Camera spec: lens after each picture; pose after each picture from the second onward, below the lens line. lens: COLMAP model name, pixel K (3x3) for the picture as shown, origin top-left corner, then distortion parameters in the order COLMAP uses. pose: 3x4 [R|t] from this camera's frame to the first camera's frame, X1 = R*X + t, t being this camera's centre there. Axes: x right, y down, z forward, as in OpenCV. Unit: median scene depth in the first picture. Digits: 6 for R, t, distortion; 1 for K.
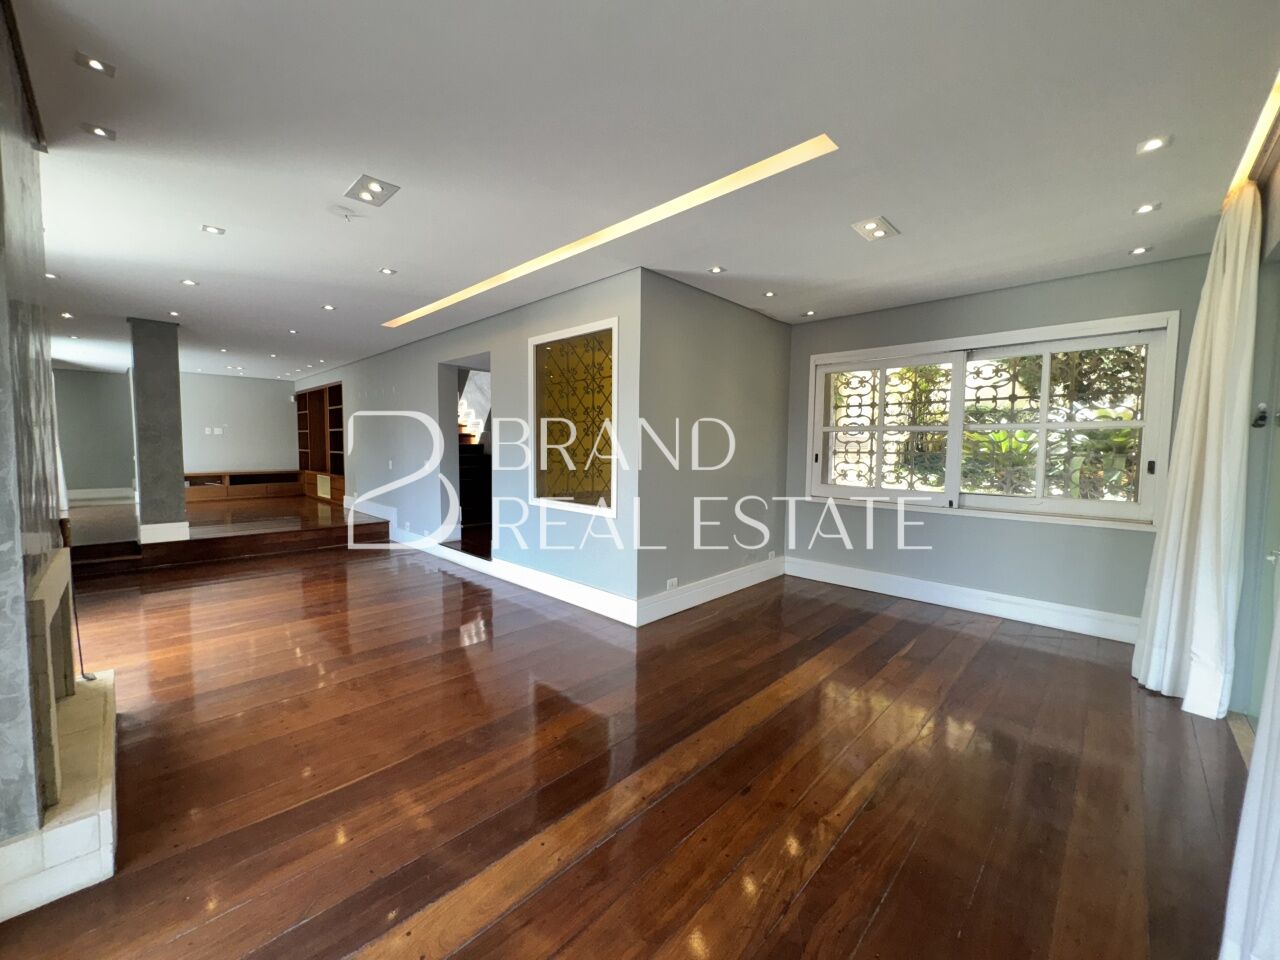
lens RADIAL K [[514.4, 0, 639.6], [0, 514.4, 478.3], [0, 0, 1]] dist [0.000846, 0.000812]
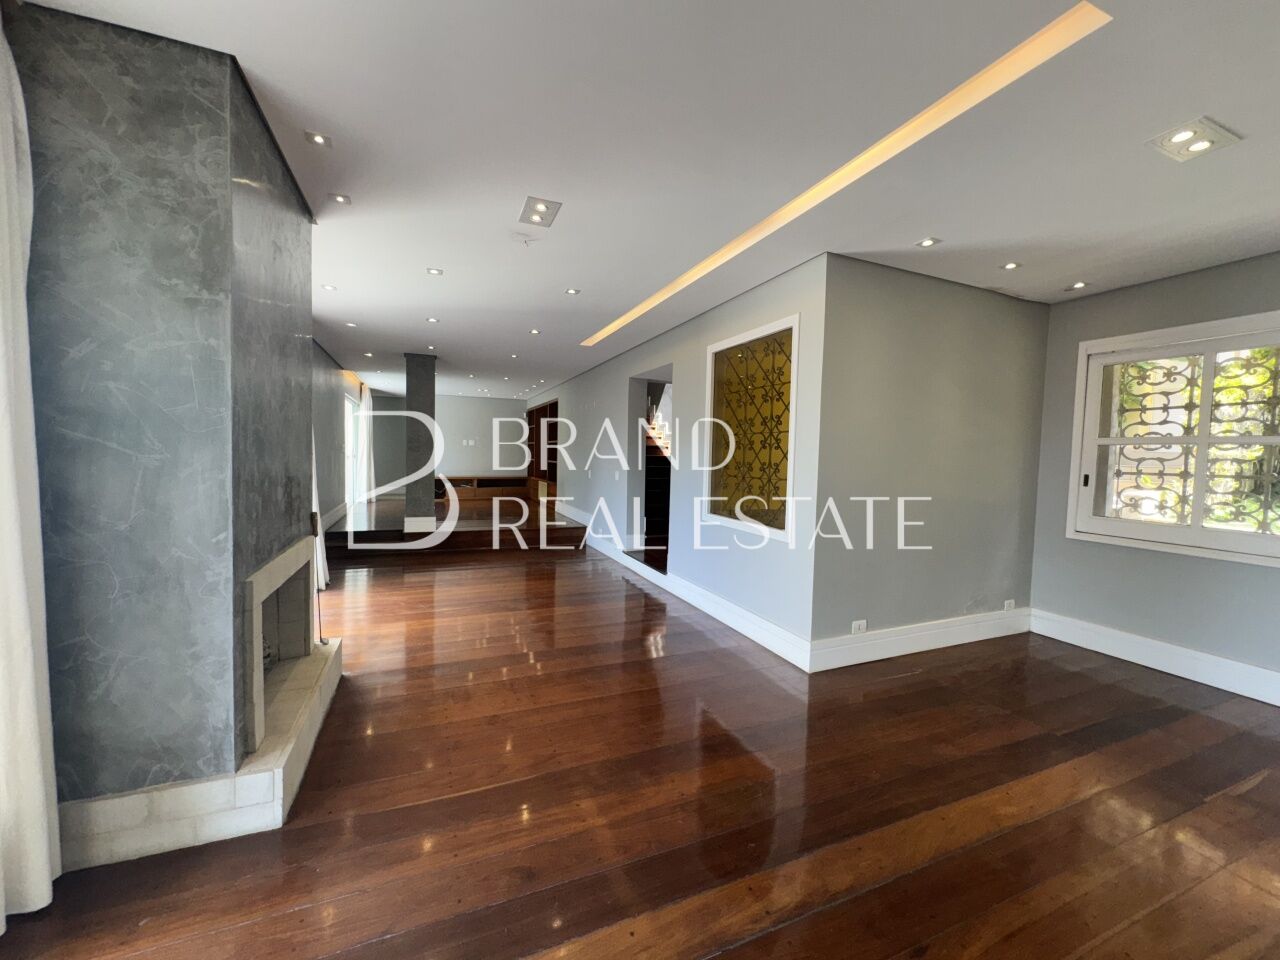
lens RADIAL K [[514.4, 0, 639.6], [0, 514.4, 478.3], [0, 0, 1]] dist [0.000846, 0.000812]
pose [[0.919798, 0.028265, -0.391373, 0.048558], [-0.037751, 0.999150, -0.016565, -0.006551], [0.390572, 0.030011, 0.920083, 0.078161]]
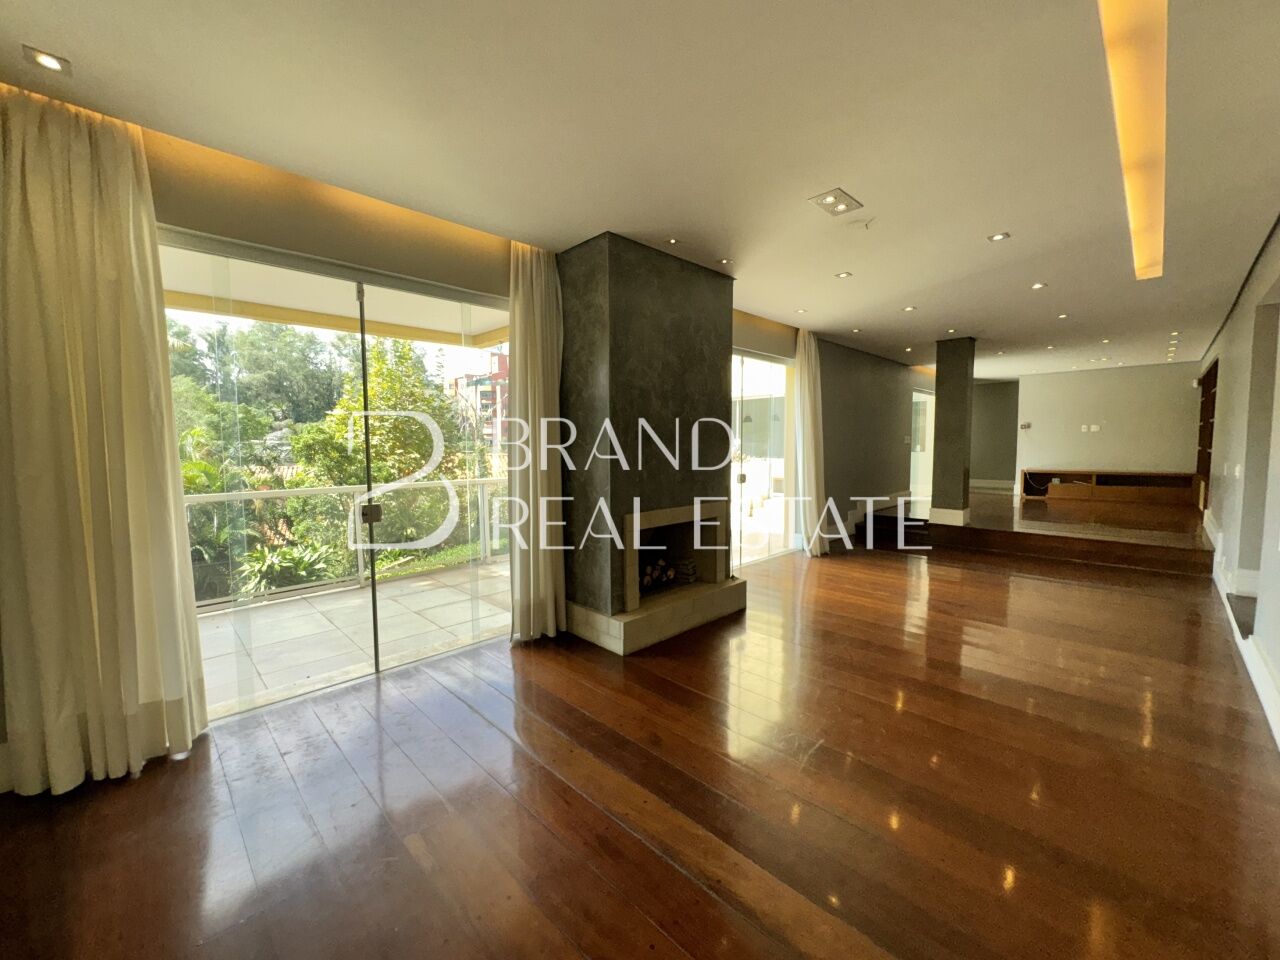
lens RADIAL K [[514.4, 0, 639.6], [0, 514.4, 478.3], [0, 0, 1]] dist [0.000846, 0.000812]
pose [[-0.024692, 0.060588, -0.997857, 0.323743], [-0.057275, 0.996436, 0.061919, -0.019290], [0.998053, 0.058681, -0.021133, 0.363039]]
